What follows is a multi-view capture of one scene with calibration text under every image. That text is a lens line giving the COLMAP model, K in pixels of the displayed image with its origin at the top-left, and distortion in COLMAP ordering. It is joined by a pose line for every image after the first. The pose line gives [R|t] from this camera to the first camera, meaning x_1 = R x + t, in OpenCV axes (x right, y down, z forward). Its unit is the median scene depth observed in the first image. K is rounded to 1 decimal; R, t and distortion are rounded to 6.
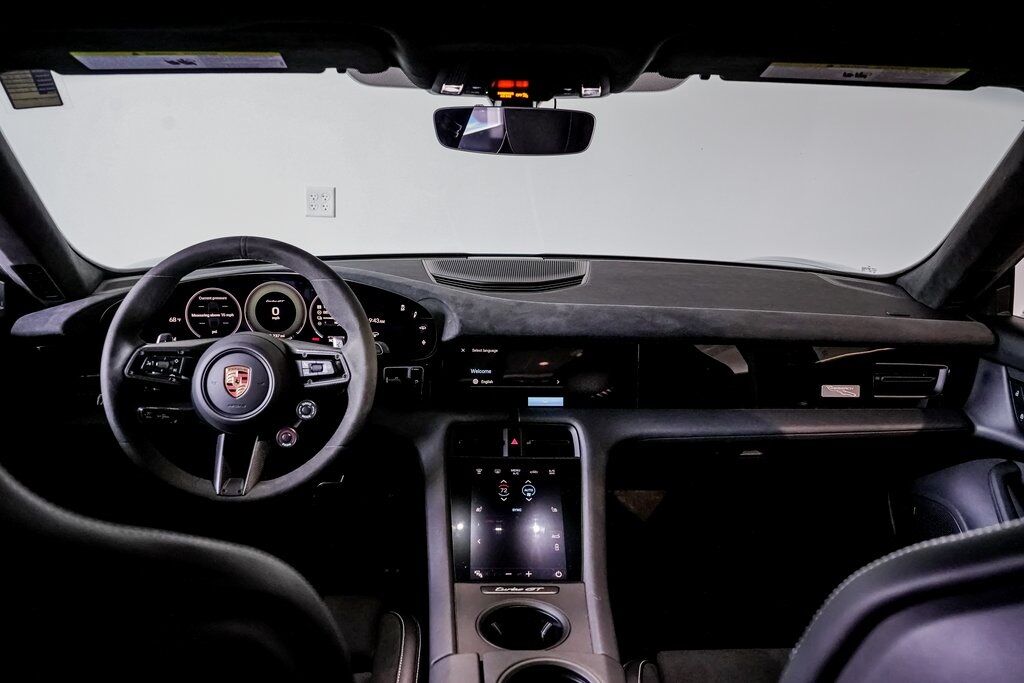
lens RADIAL K [[818.0, 0, 512.1], [0, 818.0, 341.8], [0, 0, 1]] dist [-0.001406, 0.004394]
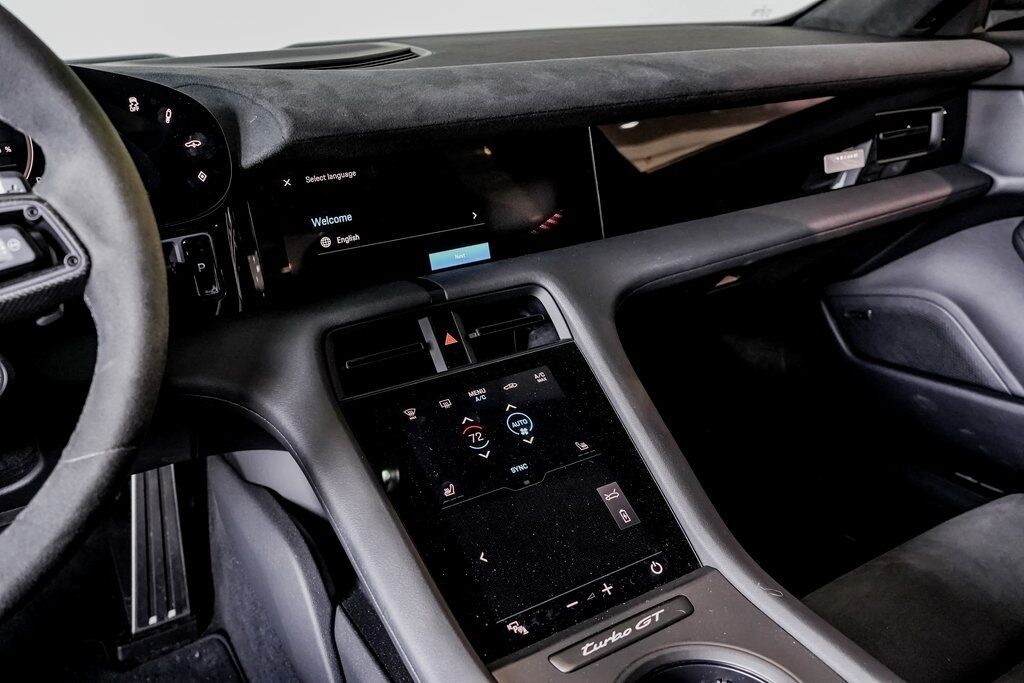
lens RADIAL K [[818.0, 0, 511.3], [0, 818.0, 335.4], [0, 0, 1]] dist [-0.001406, 0.004394]
pose [[0.883163, -0.227867, 0.409999, -0.167921], [0.174379, 0.970926, 0.163995, 0.043321], [-0.435447, -0.073339, 0.897222, 0.524789]]
